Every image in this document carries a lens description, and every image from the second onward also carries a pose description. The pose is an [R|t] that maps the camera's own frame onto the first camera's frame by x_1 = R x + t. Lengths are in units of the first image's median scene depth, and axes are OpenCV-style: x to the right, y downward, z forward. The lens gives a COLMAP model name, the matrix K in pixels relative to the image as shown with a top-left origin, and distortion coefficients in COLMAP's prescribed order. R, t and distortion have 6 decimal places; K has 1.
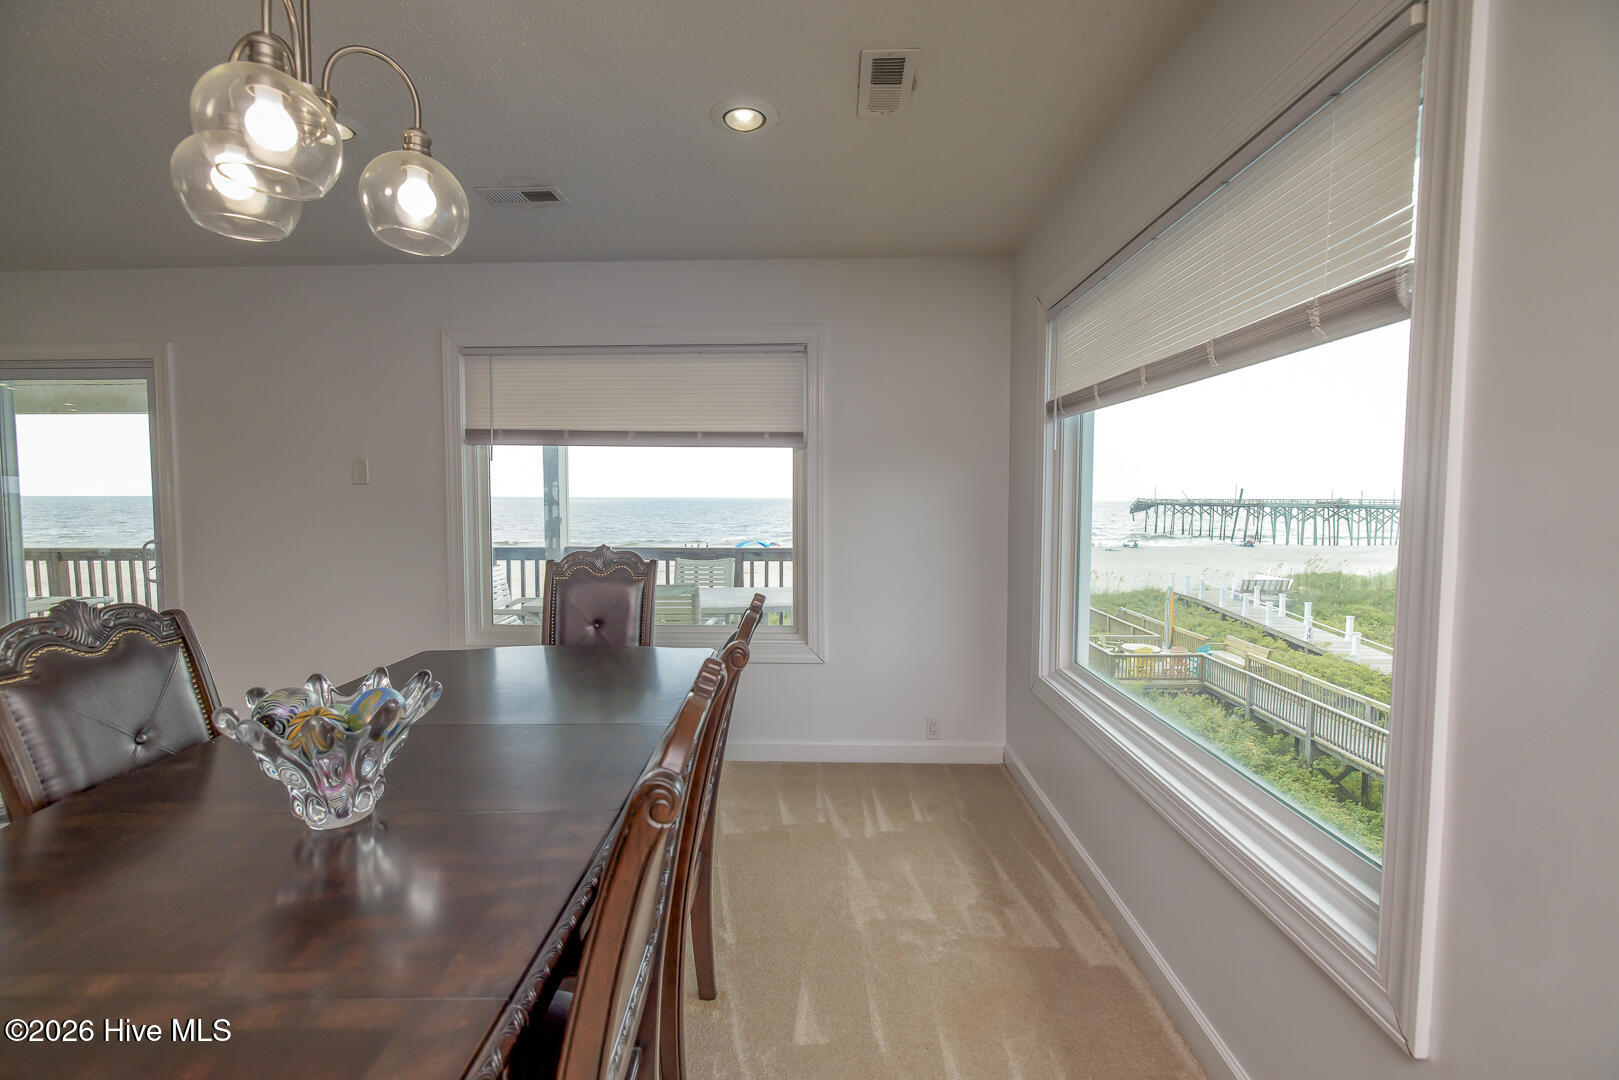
lens RADIAL K [[676.7, 0, 803.2], [0, 676.7, 536.9], [0, 0, 1]] dist [0.004837, 0.000259]
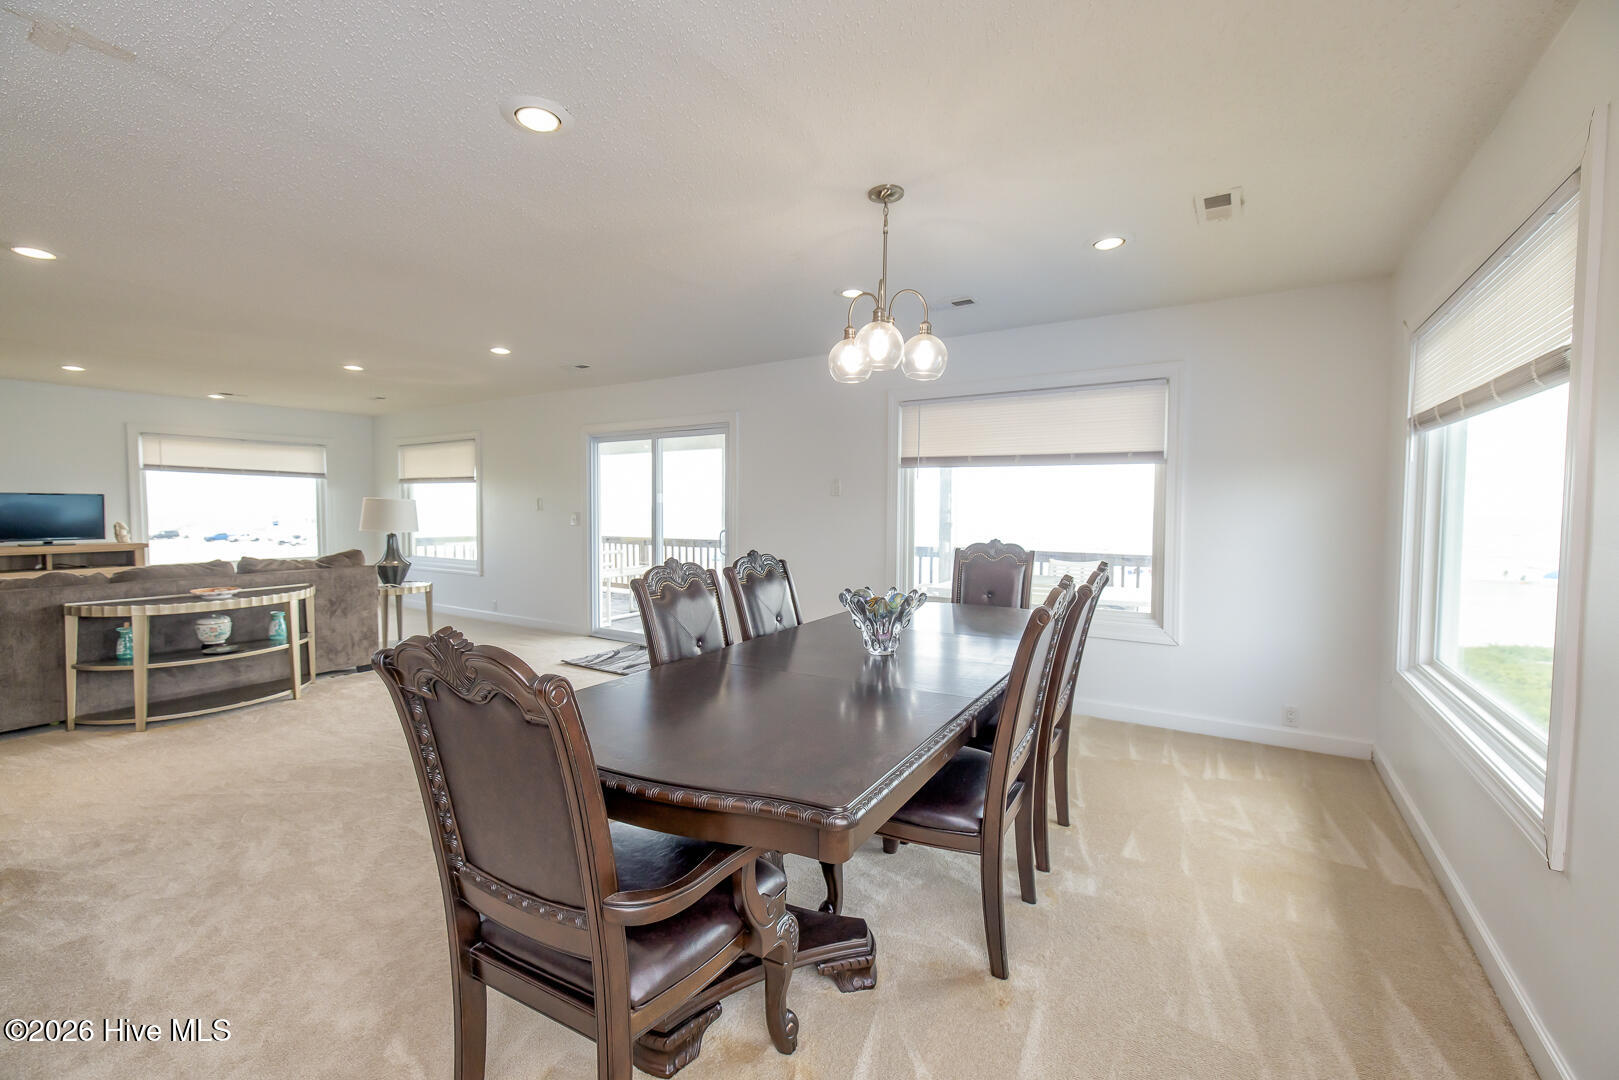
lens RADIAL K [[676.7, 0, 810.0], [0, 676.7, 531.7], [0, 0, 1]] dist [0.004837, 0.000259]
pose [[0.863828, 0.022975, -0.503262, 0.093065], [-0.035492, 0.999253, -0.015302, 0.040114], [0.502535, 0.031081, 0.863998, -0.490425]]
